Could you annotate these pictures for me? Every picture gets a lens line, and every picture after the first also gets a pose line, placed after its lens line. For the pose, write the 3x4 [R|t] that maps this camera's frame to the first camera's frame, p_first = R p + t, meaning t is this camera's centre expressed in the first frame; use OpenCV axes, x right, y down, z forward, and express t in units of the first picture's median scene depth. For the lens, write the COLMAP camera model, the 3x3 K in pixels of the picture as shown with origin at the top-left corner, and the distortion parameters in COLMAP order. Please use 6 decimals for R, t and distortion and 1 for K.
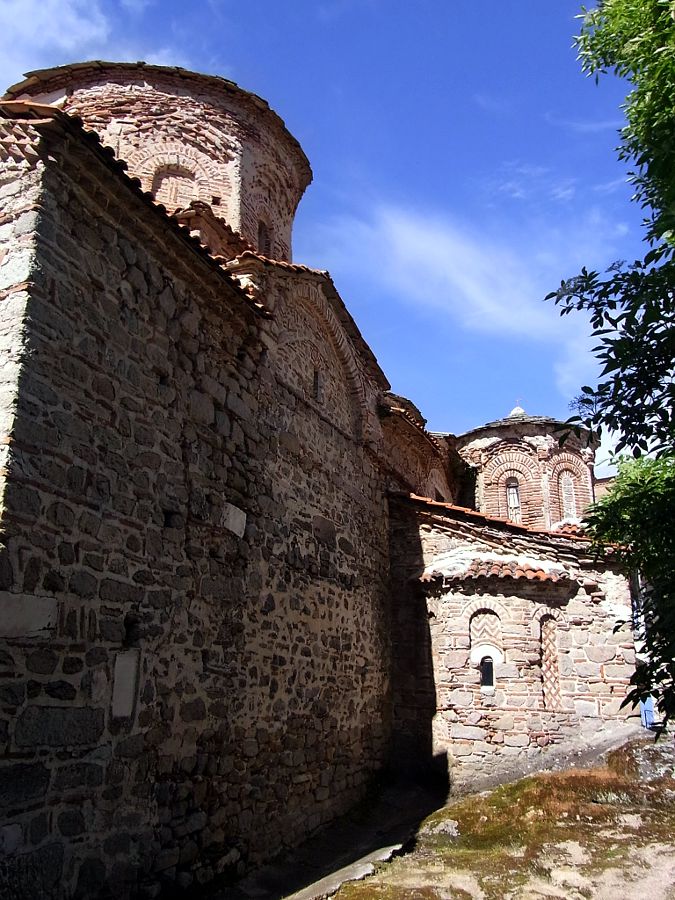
lens RADIAL K [[807.0, 0, 337.5], [0, 807.0, 450.0], [0, 0, 1]] dist [-0.003629, 0.007358]
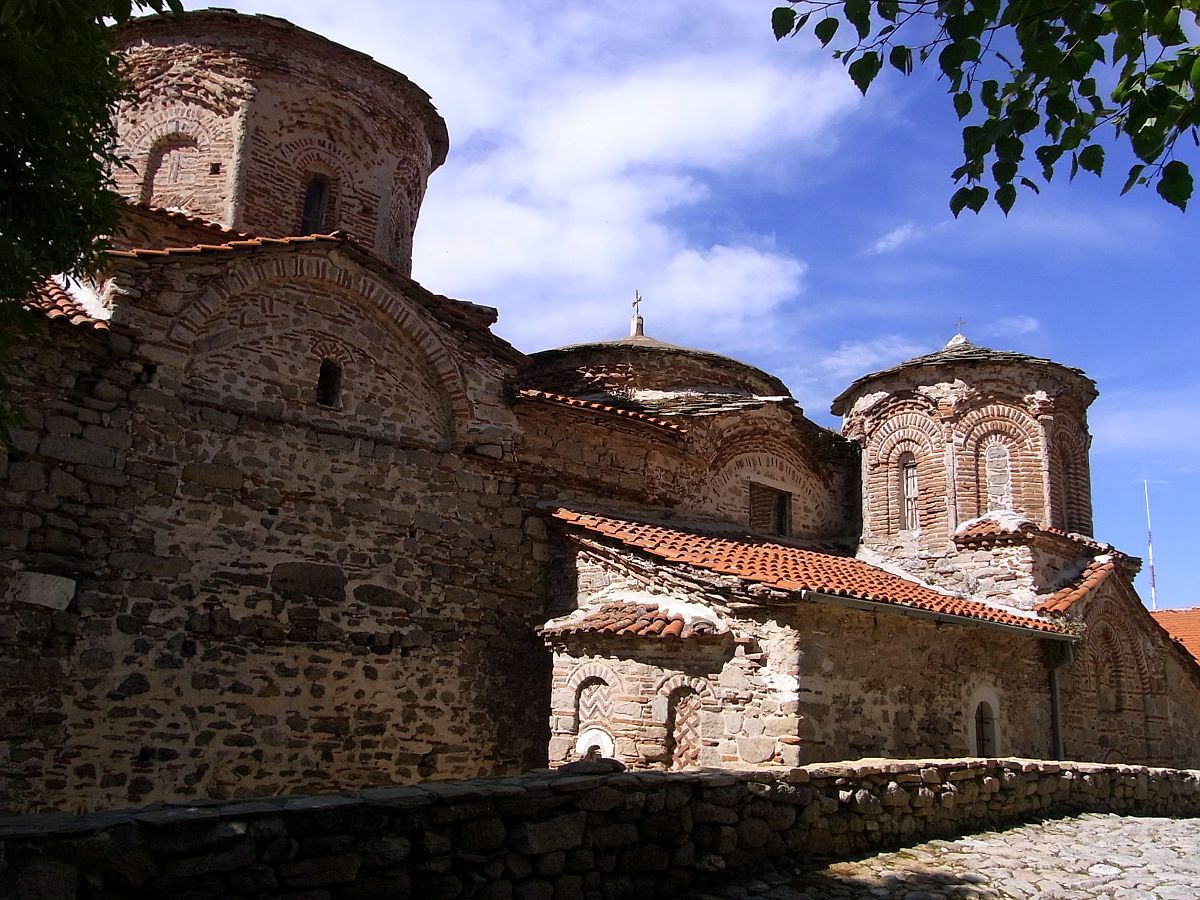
lens RADIAL K [[1076.1, 0, 602.2], [0, 1076.1, 469.2], [0, 0, 1]] dist [-0.003629, 0.007358]
pose [[0.882063, -0.075091, -0.465108, 0.629348], [0.102752, 0.994113, 0.034368, -0.010429], [0.459789, -0.078106, 0.884586, 0.204945]]
